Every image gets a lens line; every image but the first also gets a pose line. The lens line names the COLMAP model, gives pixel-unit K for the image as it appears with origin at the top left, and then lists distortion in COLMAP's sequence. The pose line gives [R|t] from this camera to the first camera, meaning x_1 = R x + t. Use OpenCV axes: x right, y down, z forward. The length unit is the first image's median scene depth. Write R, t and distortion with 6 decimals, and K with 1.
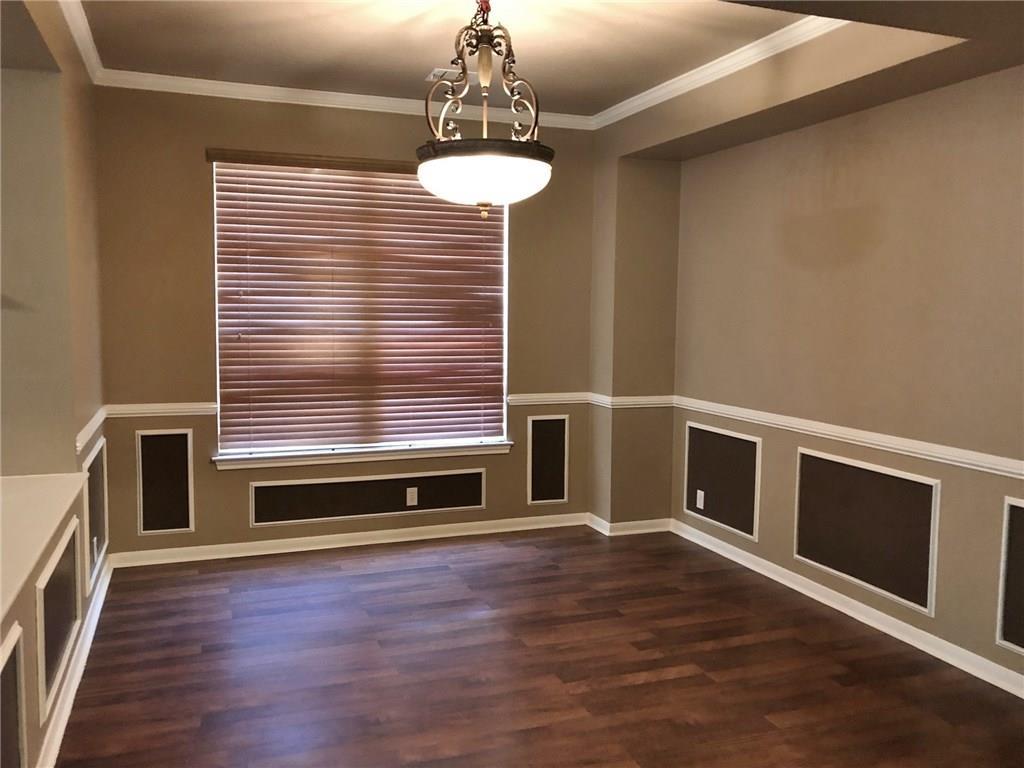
lens RADIAL K [[849.3, 0, 512.0], [0, 849.3, 384.0], [0, 0, 1]] dist [0.074504, -0.179210]
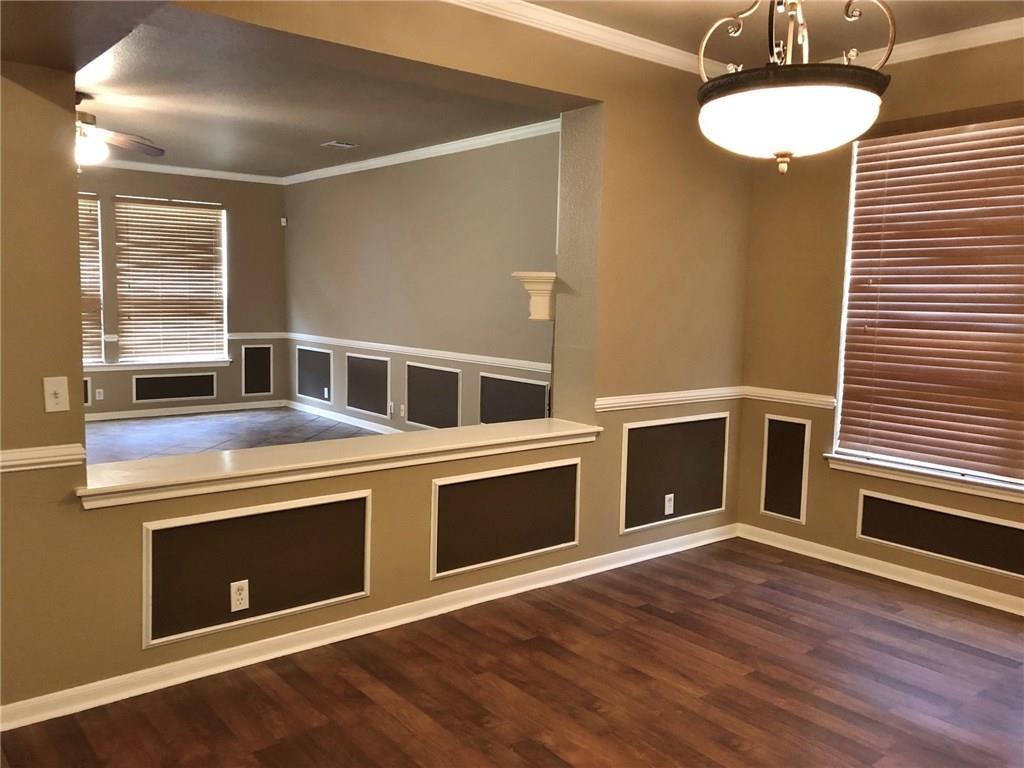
lens RADIAL K [[859.0, 0, 512.0], [0, 859.0, 384.0], [0, 0, 1]] dist [0.013217, 0.007667]
pose [[0.297157, 0.093677, -0.950222, 0.454146], [-0.100495, 0.992717, 0.066439, -0.020102], [0.949525, 0.075750, 0.304407, 0.366808]]
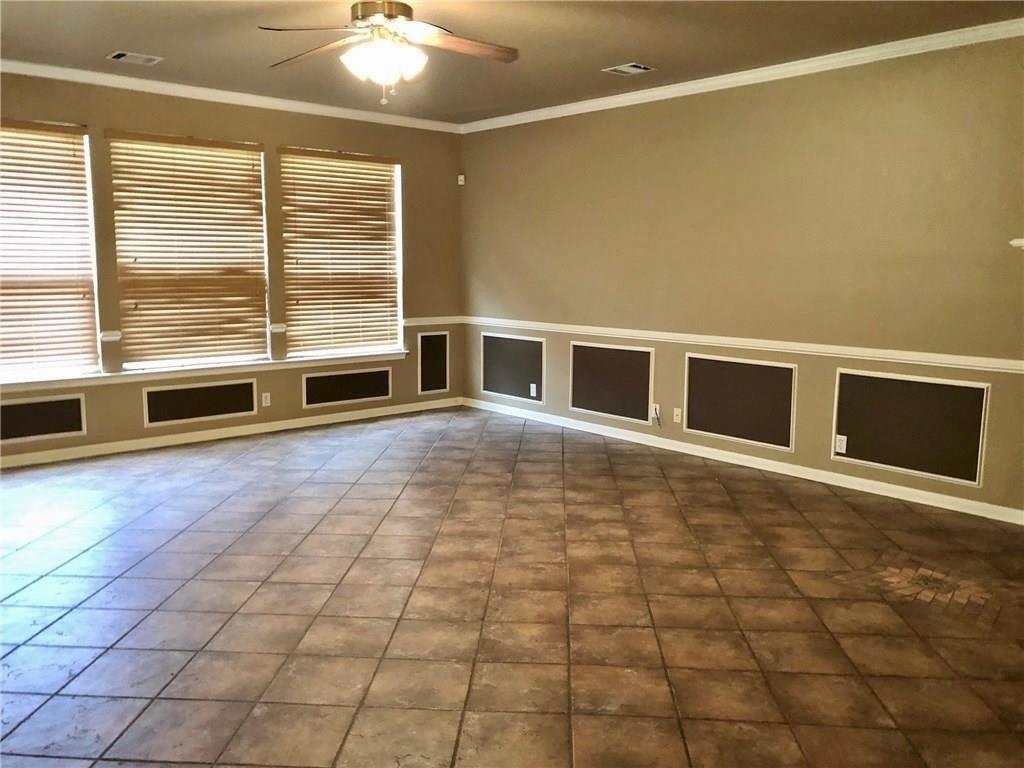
lens RADIAL K [[849.3, 0, 512.0], [0, 849.3, 384.0], [0, 0, 1]] dist [0.074504, -0.179210]
pose [[0.335451, 0.119762, -0.934414, 0.336120], [-0.084482, 0.991714, 0.096777, -0.012933], [0.938262, 0.046477, 0.342790, 0.280668]]
